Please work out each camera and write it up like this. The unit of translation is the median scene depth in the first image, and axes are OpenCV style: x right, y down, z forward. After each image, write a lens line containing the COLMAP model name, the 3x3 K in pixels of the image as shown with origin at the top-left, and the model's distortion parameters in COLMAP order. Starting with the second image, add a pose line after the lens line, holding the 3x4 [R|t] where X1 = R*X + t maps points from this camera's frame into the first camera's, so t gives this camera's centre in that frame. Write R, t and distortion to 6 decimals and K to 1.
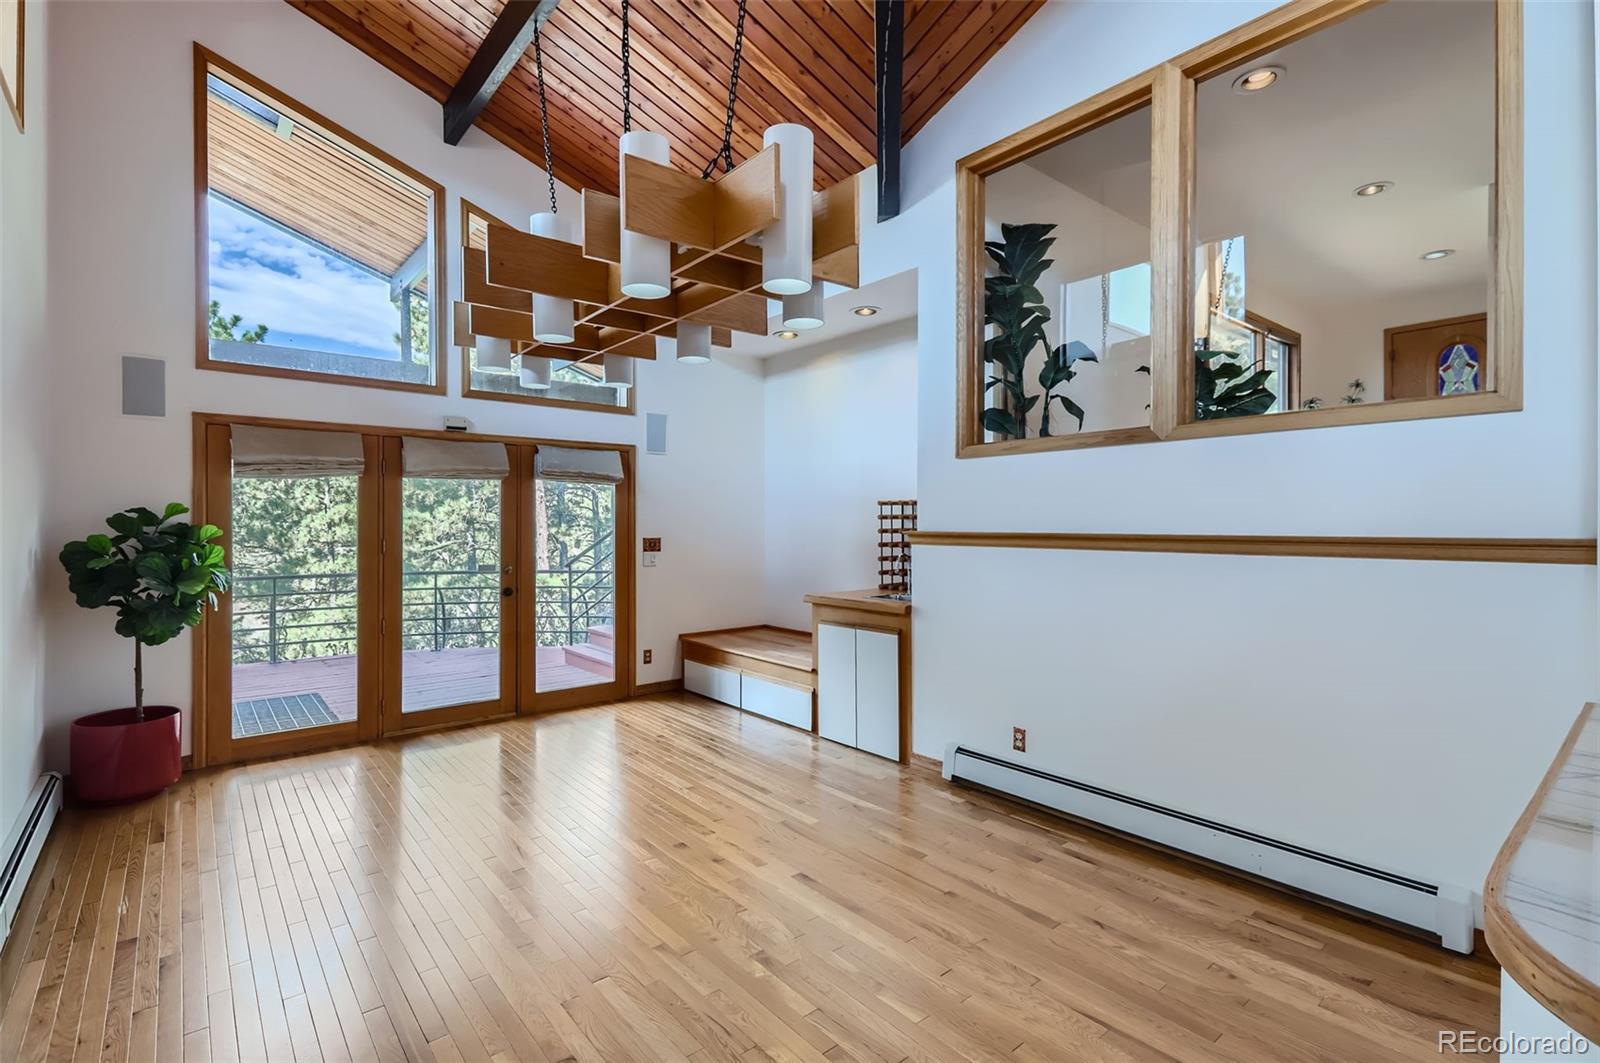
lens RADIAL K [[750.4, 0, 797.9], [0, 750.4, 525.8], [0, 0, 1]] dist [0.003803, 0.000083]
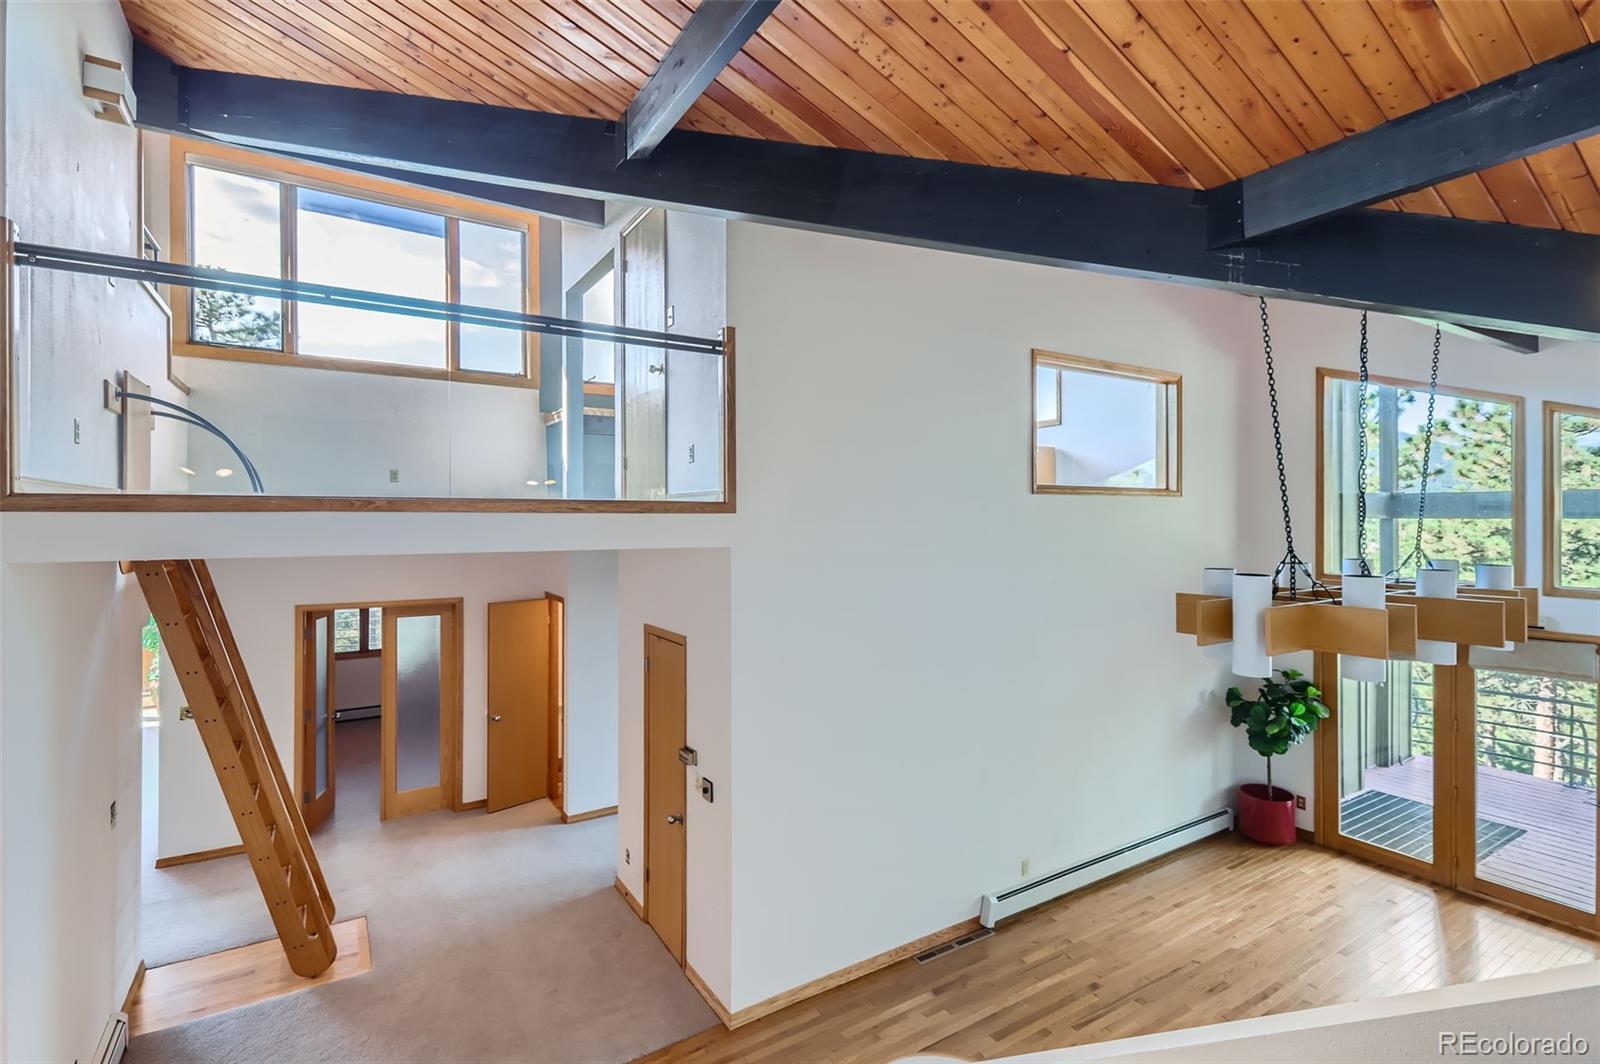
lens RADIAL K [[747.0, 0, 804.3], [0, 747.0, 496.1], [0, 0, 1]] dist [0.001028, -0.000049]
pose [[-0.136721, -0.016705, -0.990469, 0.744815], [-0.003095, 0.999860, -0.016436, -0.305805], [0.990605, 0.000818, -0.136754, 0.149381]]
